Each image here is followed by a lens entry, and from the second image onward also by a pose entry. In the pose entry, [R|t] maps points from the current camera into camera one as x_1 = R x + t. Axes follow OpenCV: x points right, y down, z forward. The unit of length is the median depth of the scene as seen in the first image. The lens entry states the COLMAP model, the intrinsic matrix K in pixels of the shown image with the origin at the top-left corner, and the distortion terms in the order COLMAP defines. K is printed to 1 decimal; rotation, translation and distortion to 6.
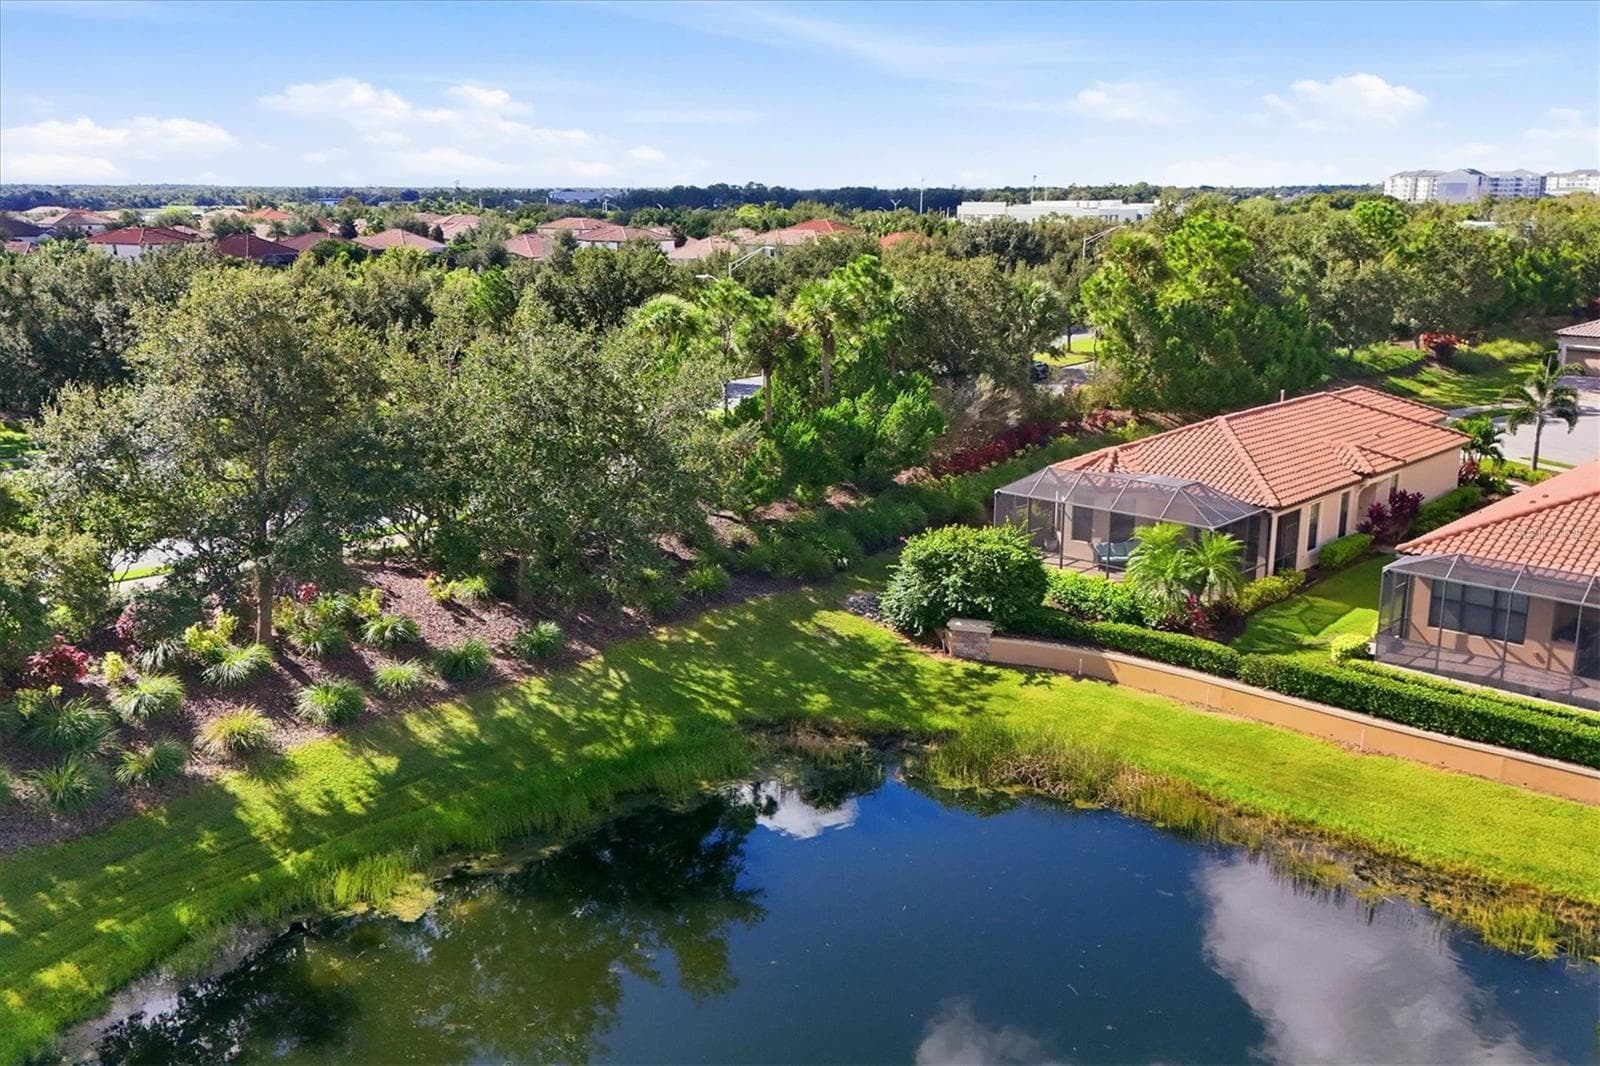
lens RADIAL K [[1341.0, 0, 712.1], [0, 1341.0, 537.2], [0, 0, 1]] dist [-0.000890, -0.009082]
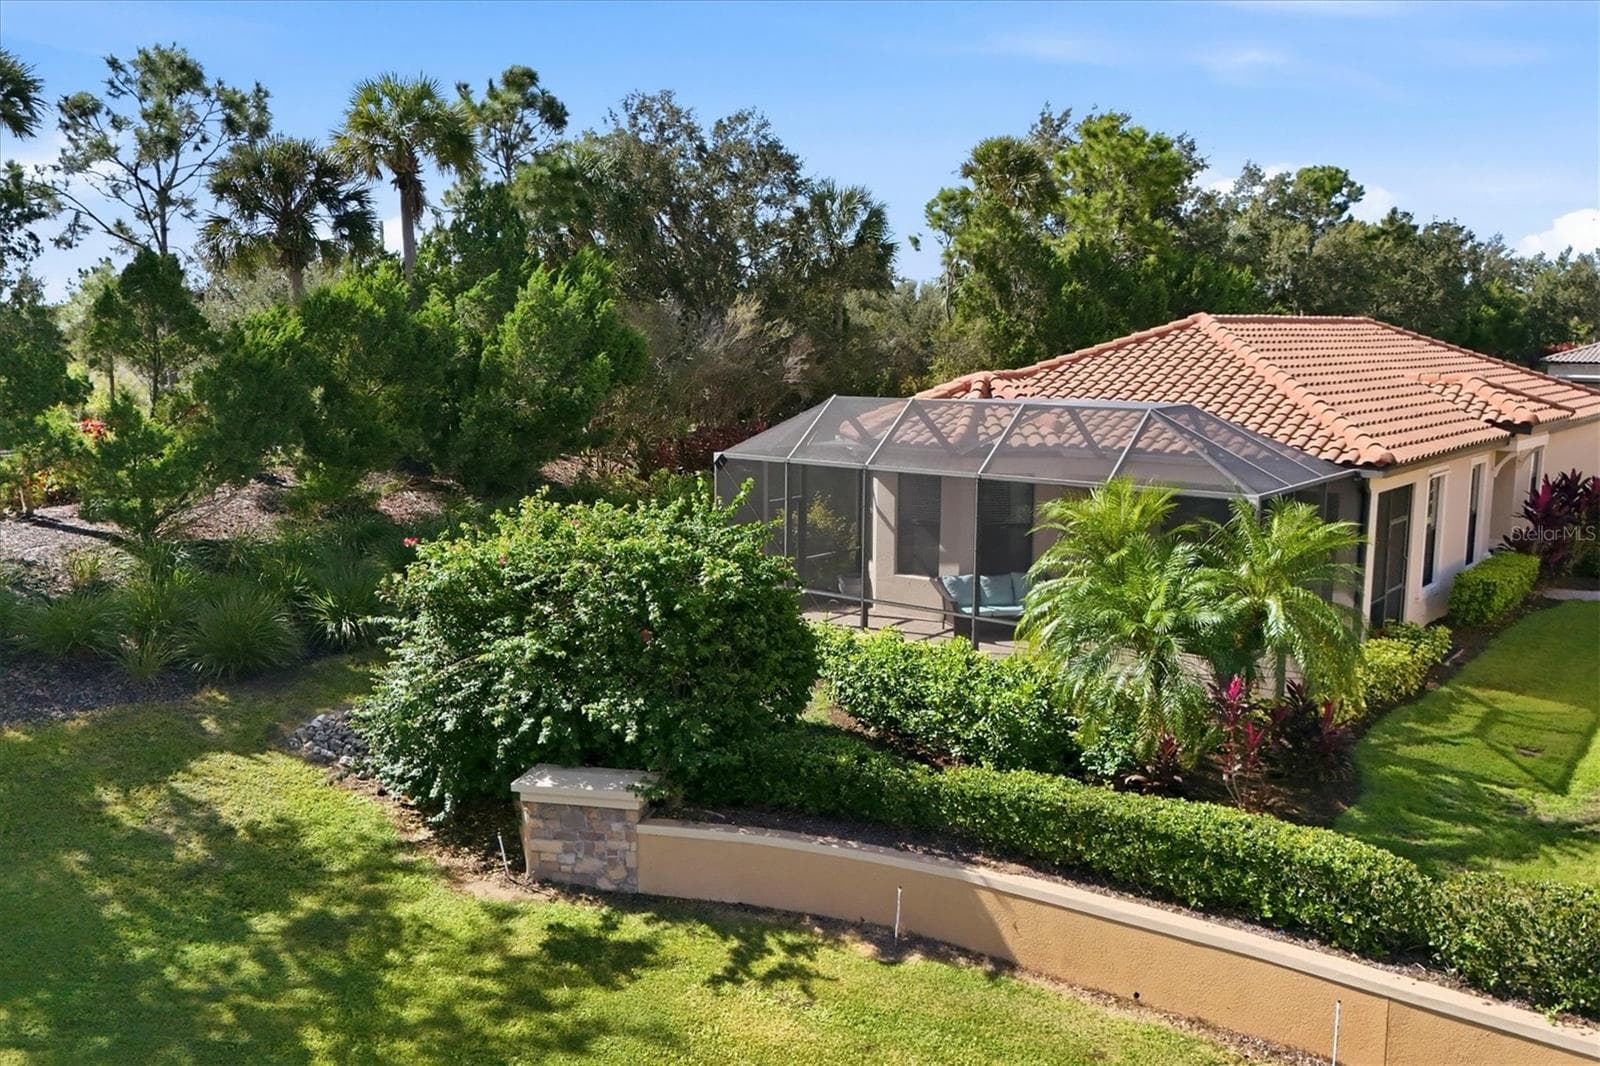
lens RADIAL K [[1410.7, 0, 800.0], [0, 1410.7, 533.0], [0, 0, 1]] dist [0.115582, -0.236465]
pose [[0.986799, 0.002189, 0.161933, 0.189680], [0.013300, 0.995435, -0.094507, 0.037332], [-0.161401, 0.095413, 0.982266, 0.641166]]
